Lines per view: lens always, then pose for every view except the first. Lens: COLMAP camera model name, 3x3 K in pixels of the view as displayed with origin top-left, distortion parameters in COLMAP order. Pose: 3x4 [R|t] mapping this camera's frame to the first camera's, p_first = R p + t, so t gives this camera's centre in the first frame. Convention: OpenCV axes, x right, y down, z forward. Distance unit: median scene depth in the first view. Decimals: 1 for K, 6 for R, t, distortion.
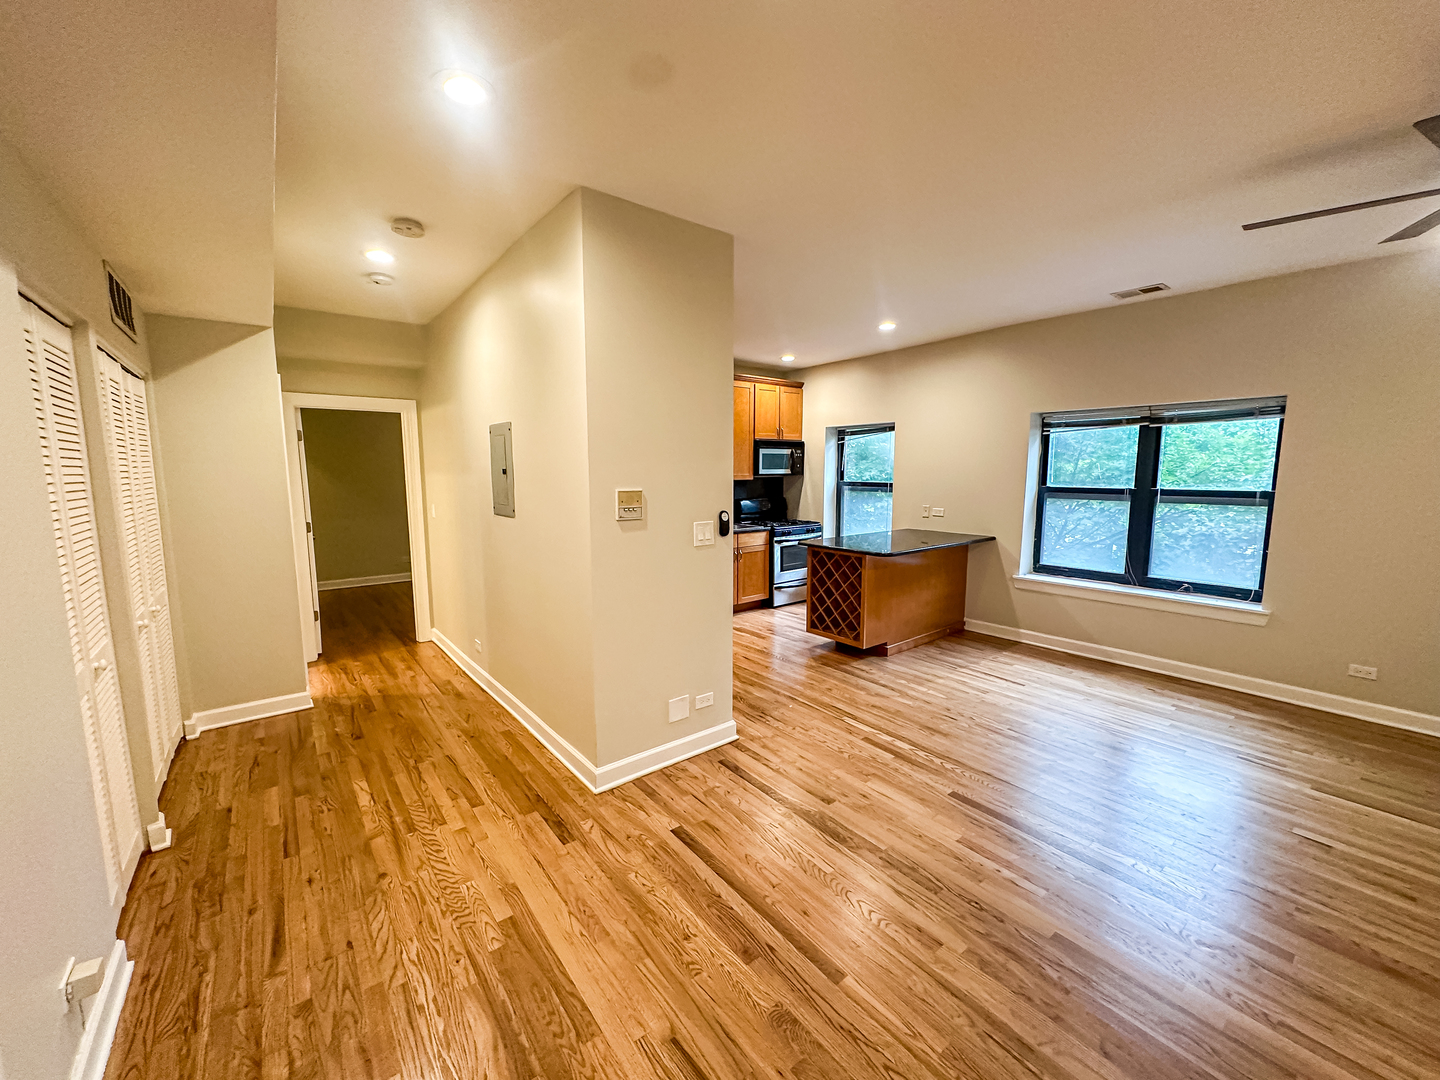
lens RADIAL K [[575.1, 0, 718.9], [0, 575.1, 539.4], [0, 0, 1]] dist [-0.003364, 0.000389]
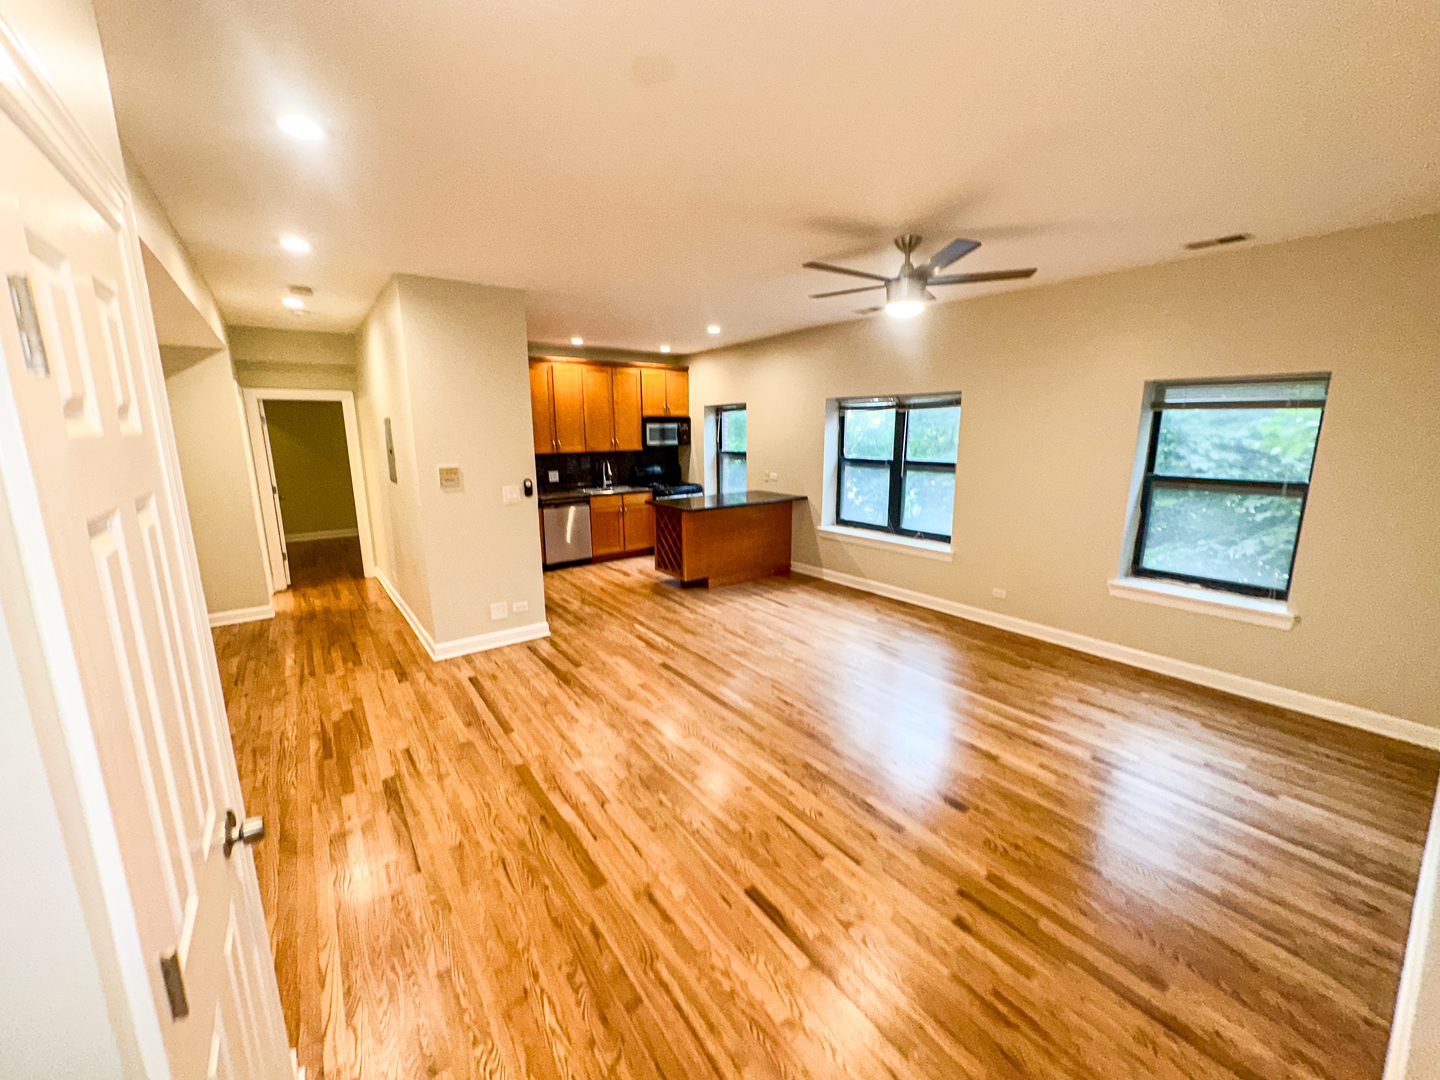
lens RADIAL K [[575.1, 0, 718.9], [0, 575.1, 539.4], [0, 0, 1]] dist [-0.003364, 0.000389]
pose [[0.999576, 0.001779, -0.029063, 0.457004], [0.000271, 0.997522, 0.070359, 0.000052], [0.029117, -0.070338, 0.997098, -0.392853]]
